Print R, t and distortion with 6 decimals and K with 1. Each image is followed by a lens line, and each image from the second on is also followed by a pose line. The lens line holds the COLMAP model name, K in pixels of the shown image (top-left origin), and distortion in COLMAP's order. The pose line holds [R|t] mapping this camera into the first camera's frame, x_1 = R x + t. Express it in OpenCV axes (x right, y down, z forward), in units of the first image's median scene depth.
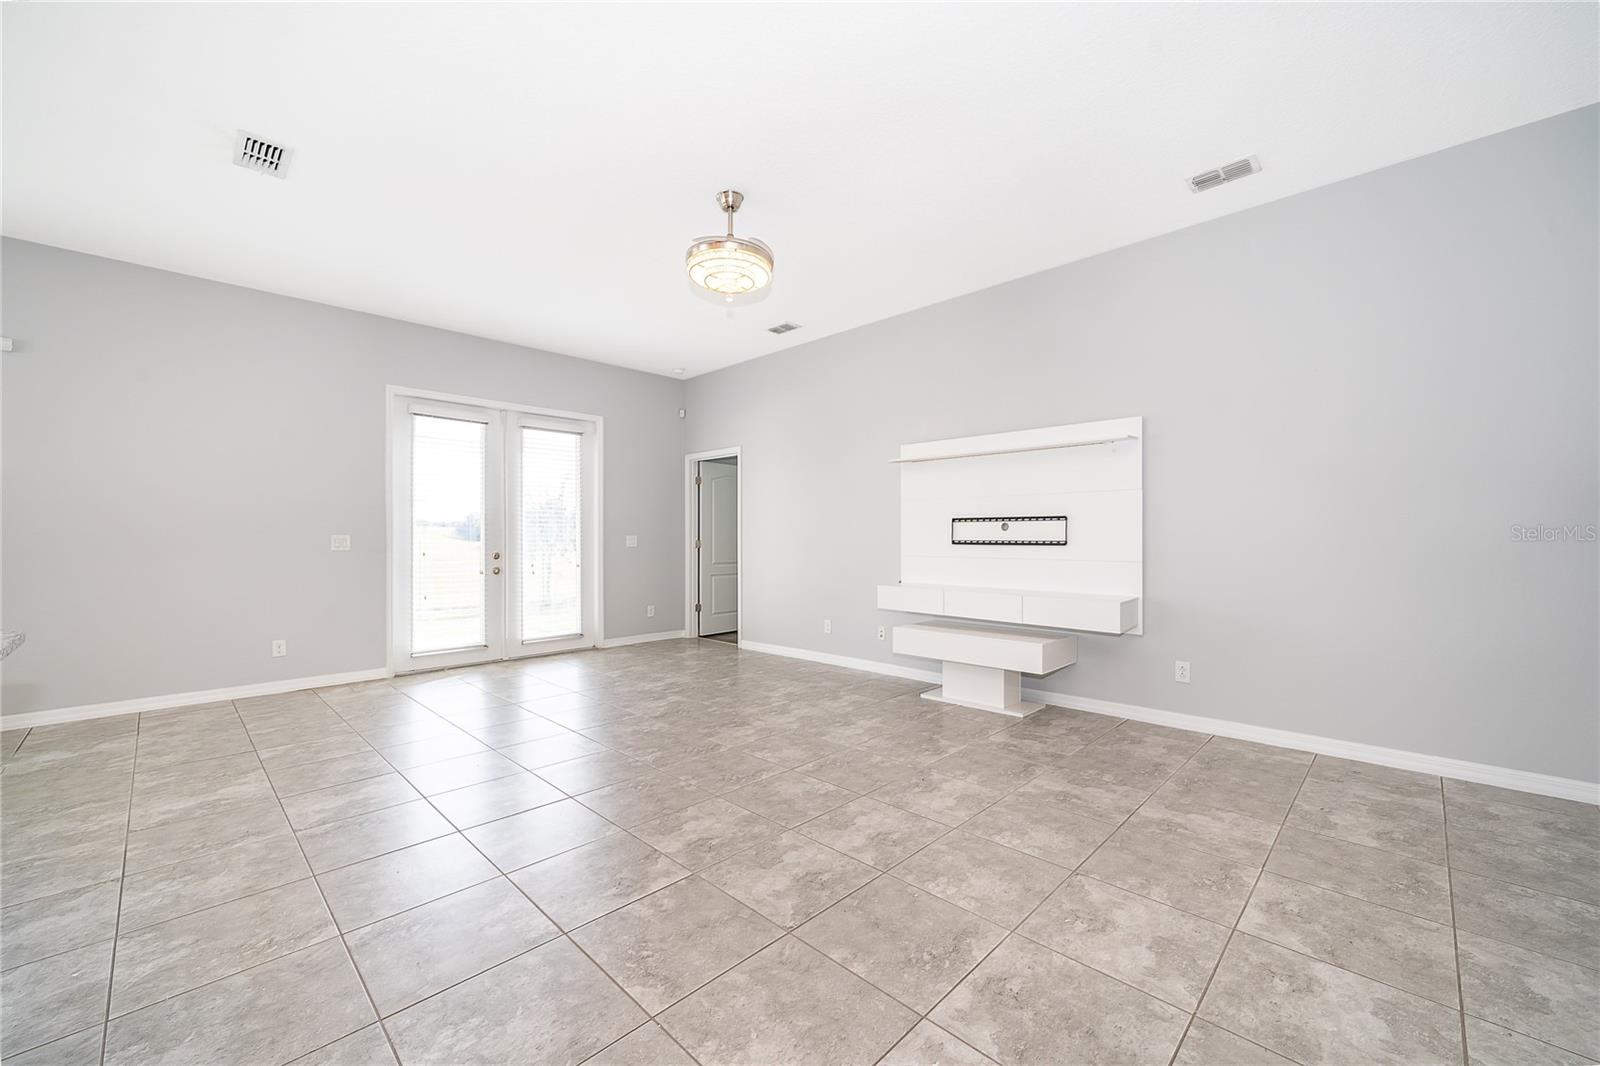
lens RADIAL K [[630.8, 0, 800.2], [0, 630.8, 538.0], [0, 0, 1]] dist [-0.000456, -0.000036]
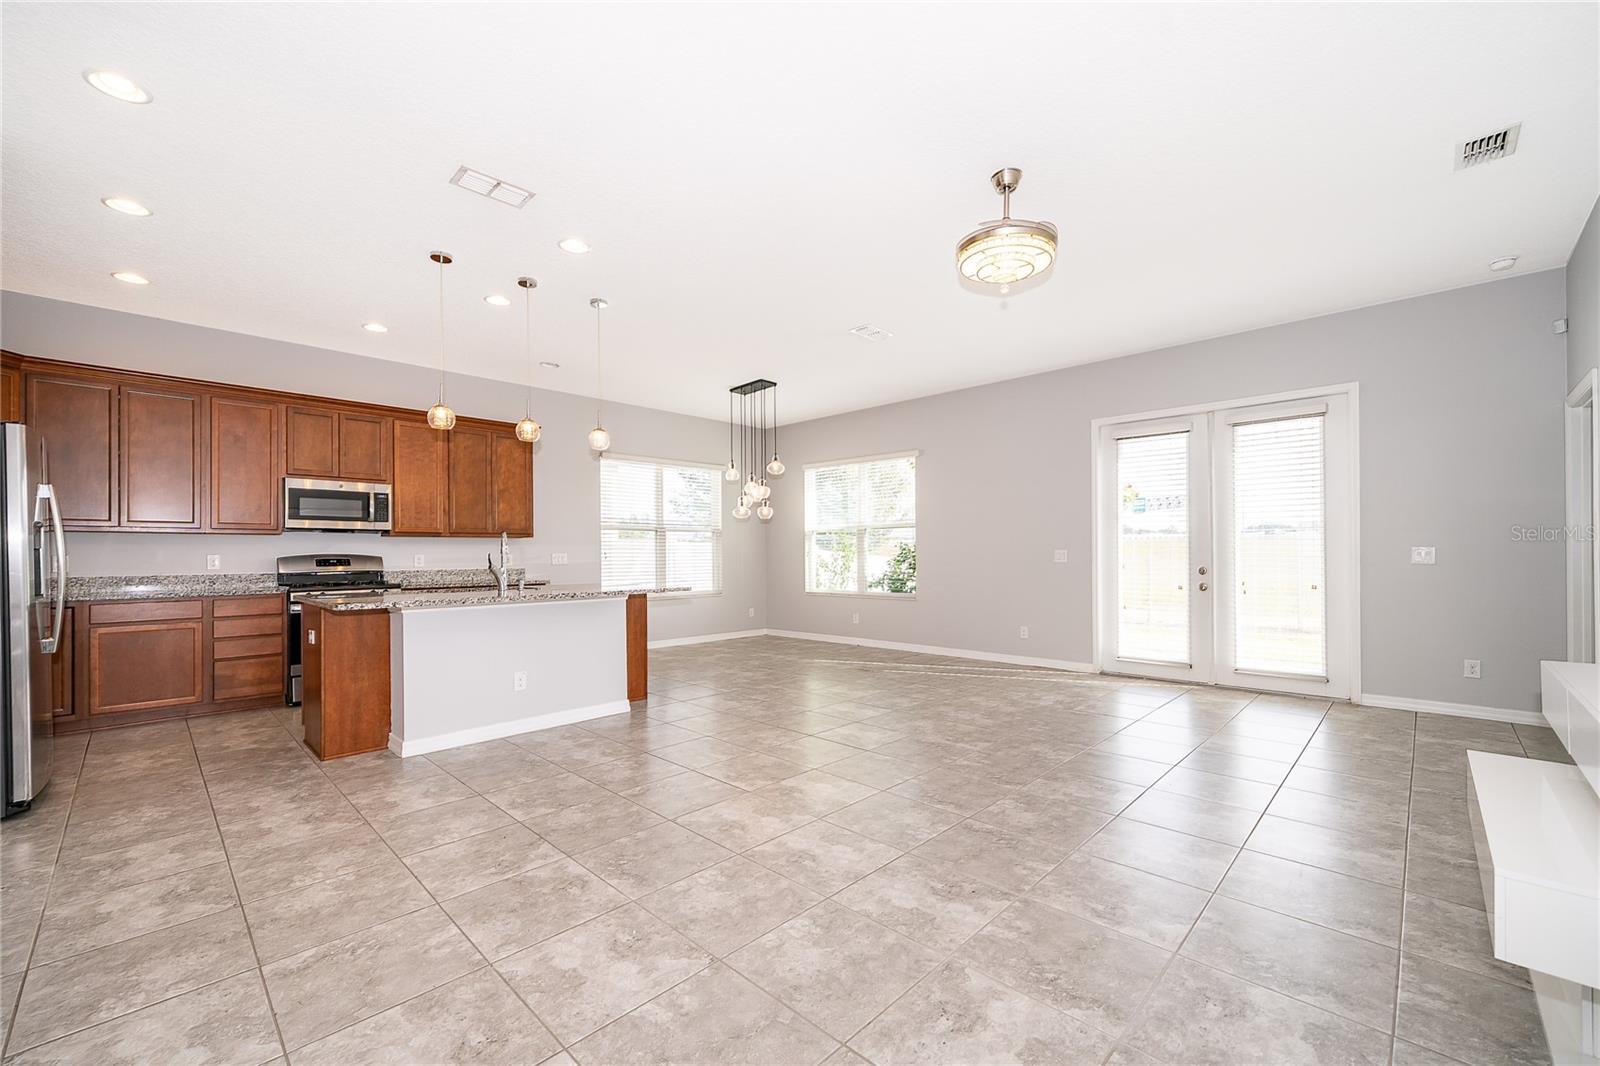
lens RADIAL K [[644.6, 0, 796.9], [0, 644.6, 550.2], [0, 0, 1]] dist [-0.000120, 0.000239]
pose [[0.002403, -0.004628, -0.999986, 0.658503], [0.006828, 0.999966, -0.004612, -0.002643], [0.999974, -0.006817, 0.002434, 0.565285]]
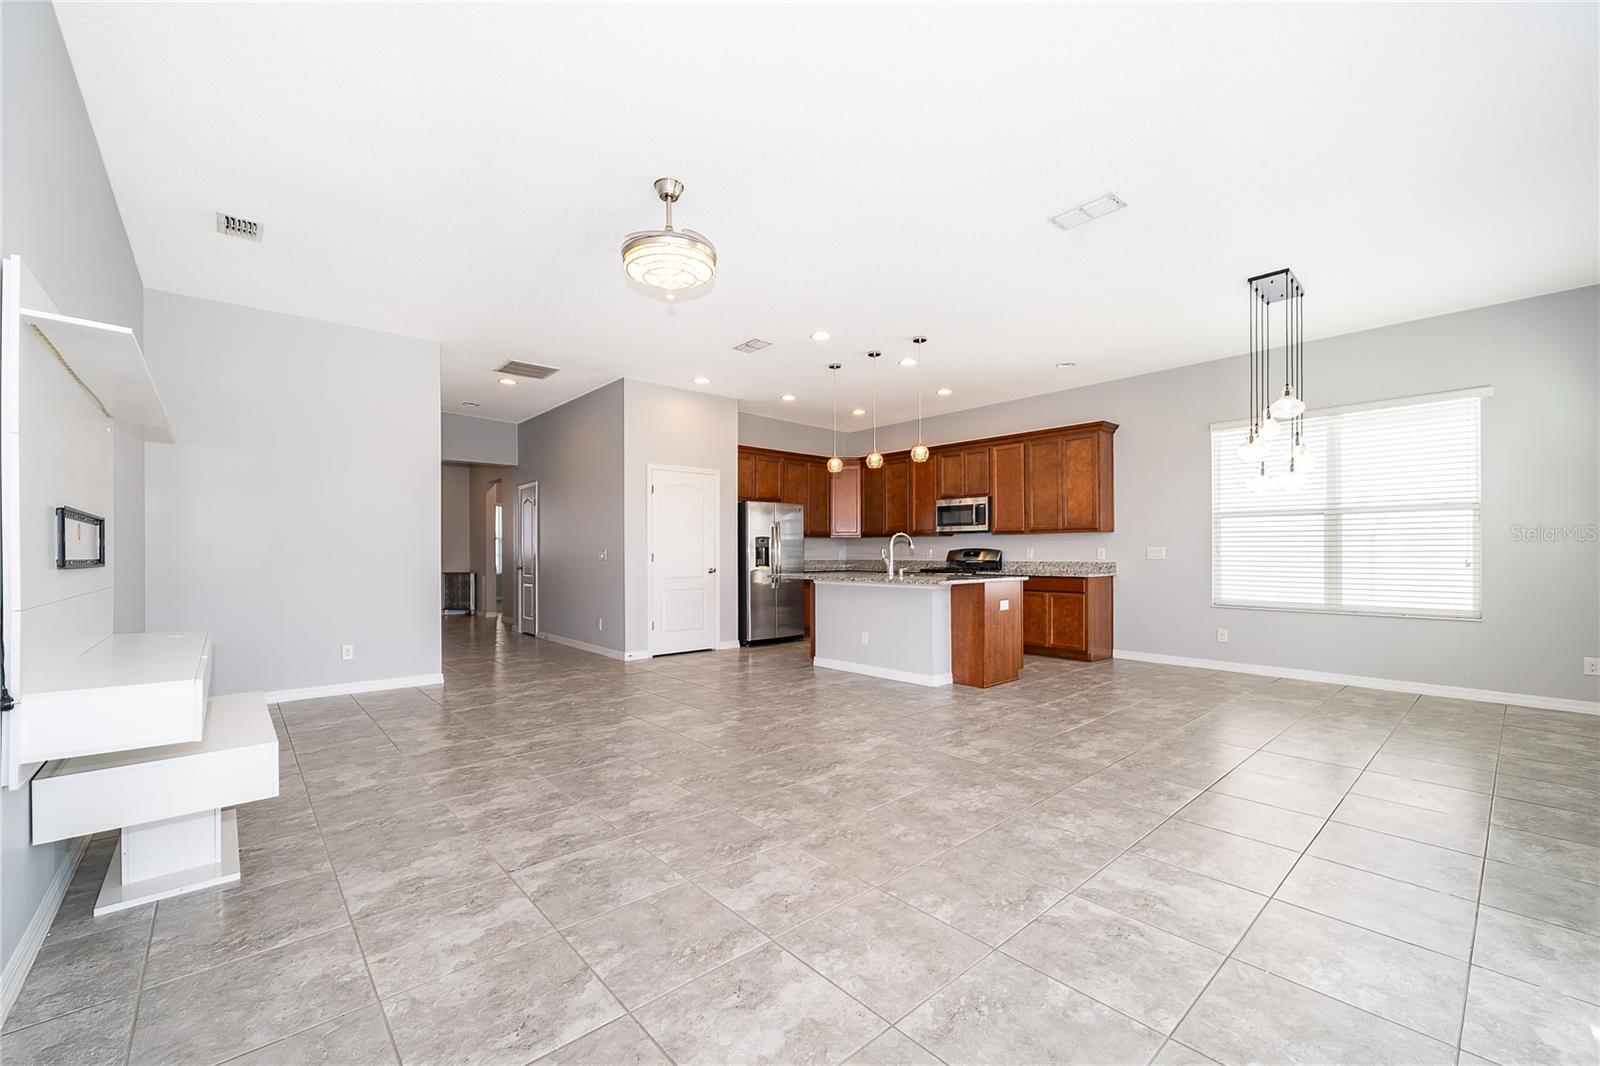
lens RADIAL K [[653.6, 0, 804.4], [0, 653.6, 524.3], [0, 0, 1]] dist [0.001492, -0.000156]
pose [[-0.997839, 0.007765, 0.065247, -0.300256], [0.004946, 0.999051, -0.043264, 0.003107], [-0.065521, -0.042848, -0.996931, 1.597805]]
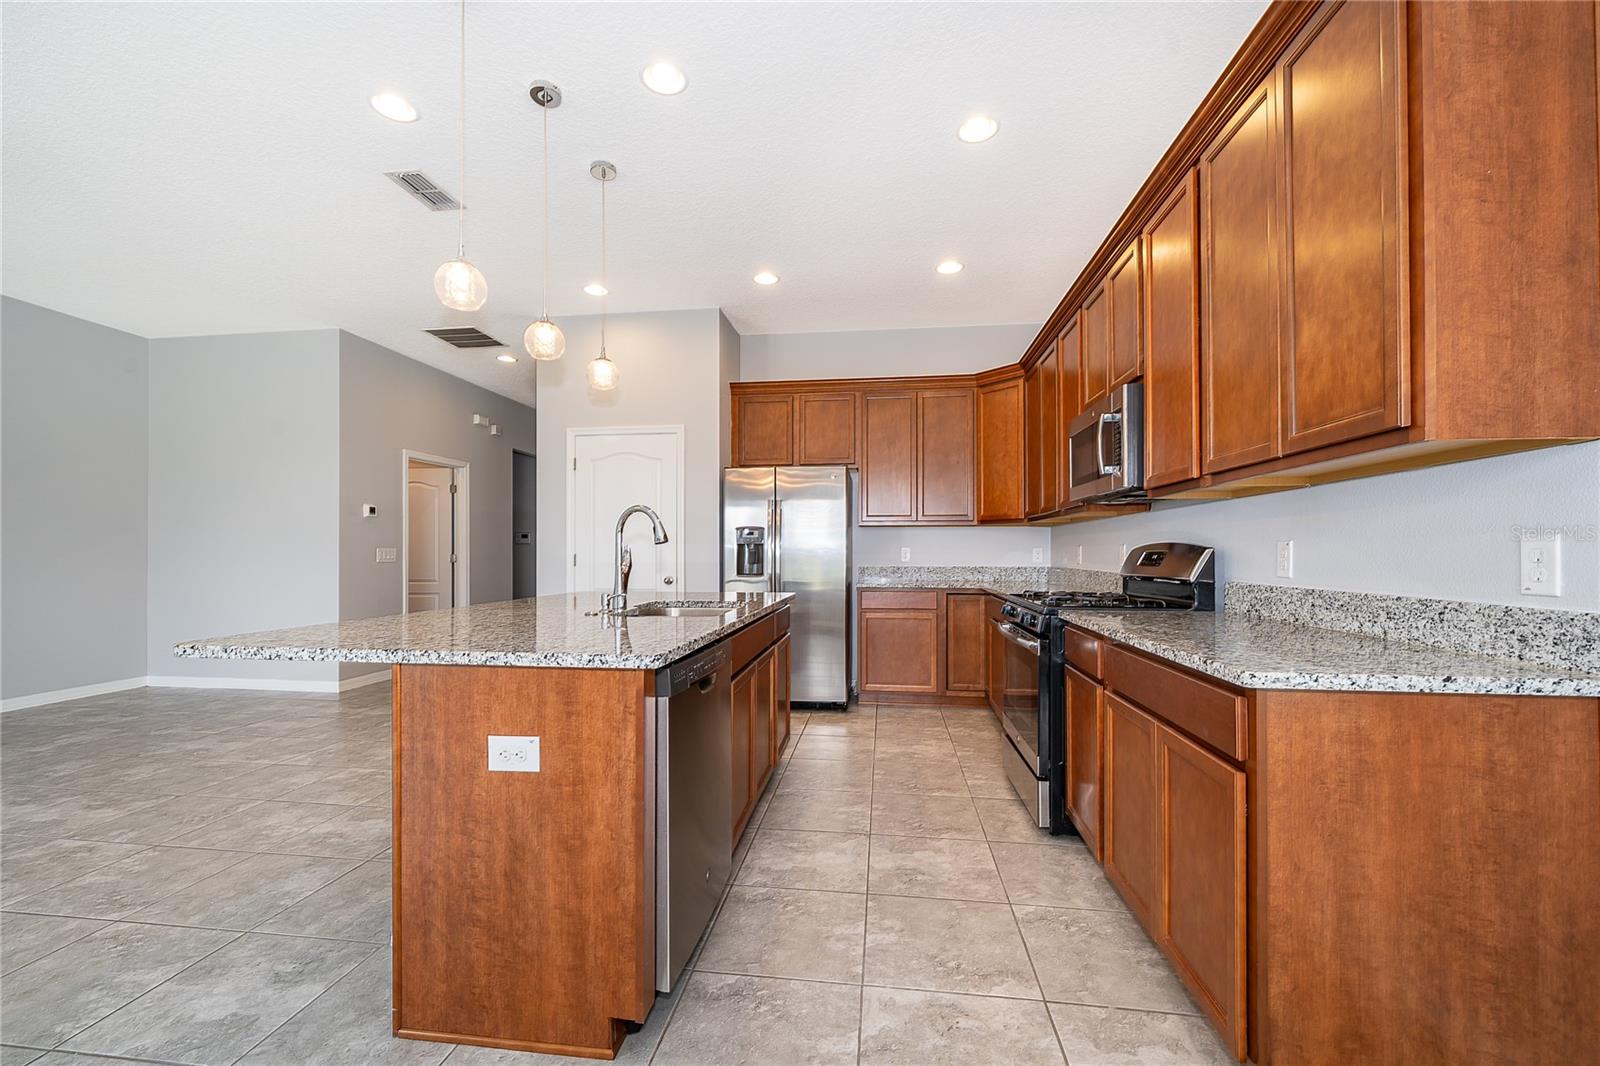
lens RADIAL K [[644.6, 0, 796.9], [0, 644.6, 550.2], [0, 0, 1]] dist [-0.000120, 0.000239]
pose [[-0.597584, 0.005998, 0.801784, -0.995371], [0.002890, 0.999982, -0.005327, 0.003596], [-0.801801, -0.000866, -0.597590, 0.315384]]
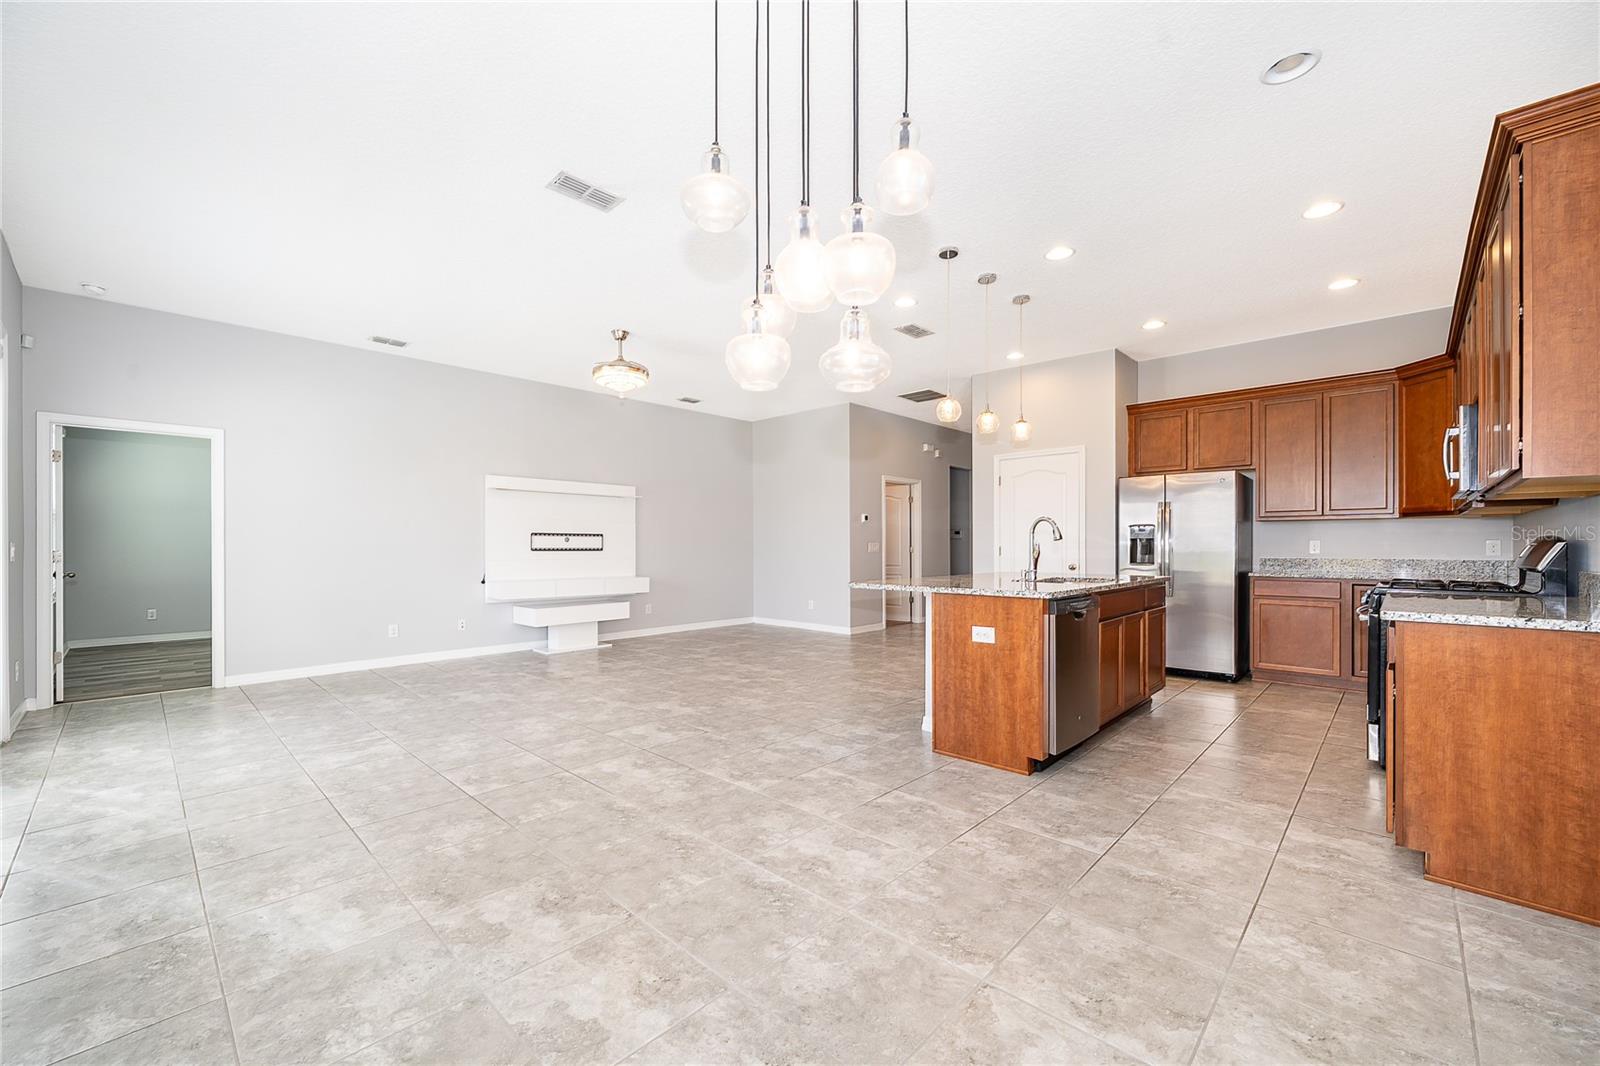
lens RADIAL K [[635.5, 0, 795.6], [0, 635.5, 545.0], [0, 0, 1]] dist [-0.007766, 0.000039]
pose [[-0.010270, 0.004008, 0.999939, -1.399020], [0.002236, 0.999990, -0.003985, 0.004202], [-0.999945, 0.002195, -0.010279, 0.467546]]
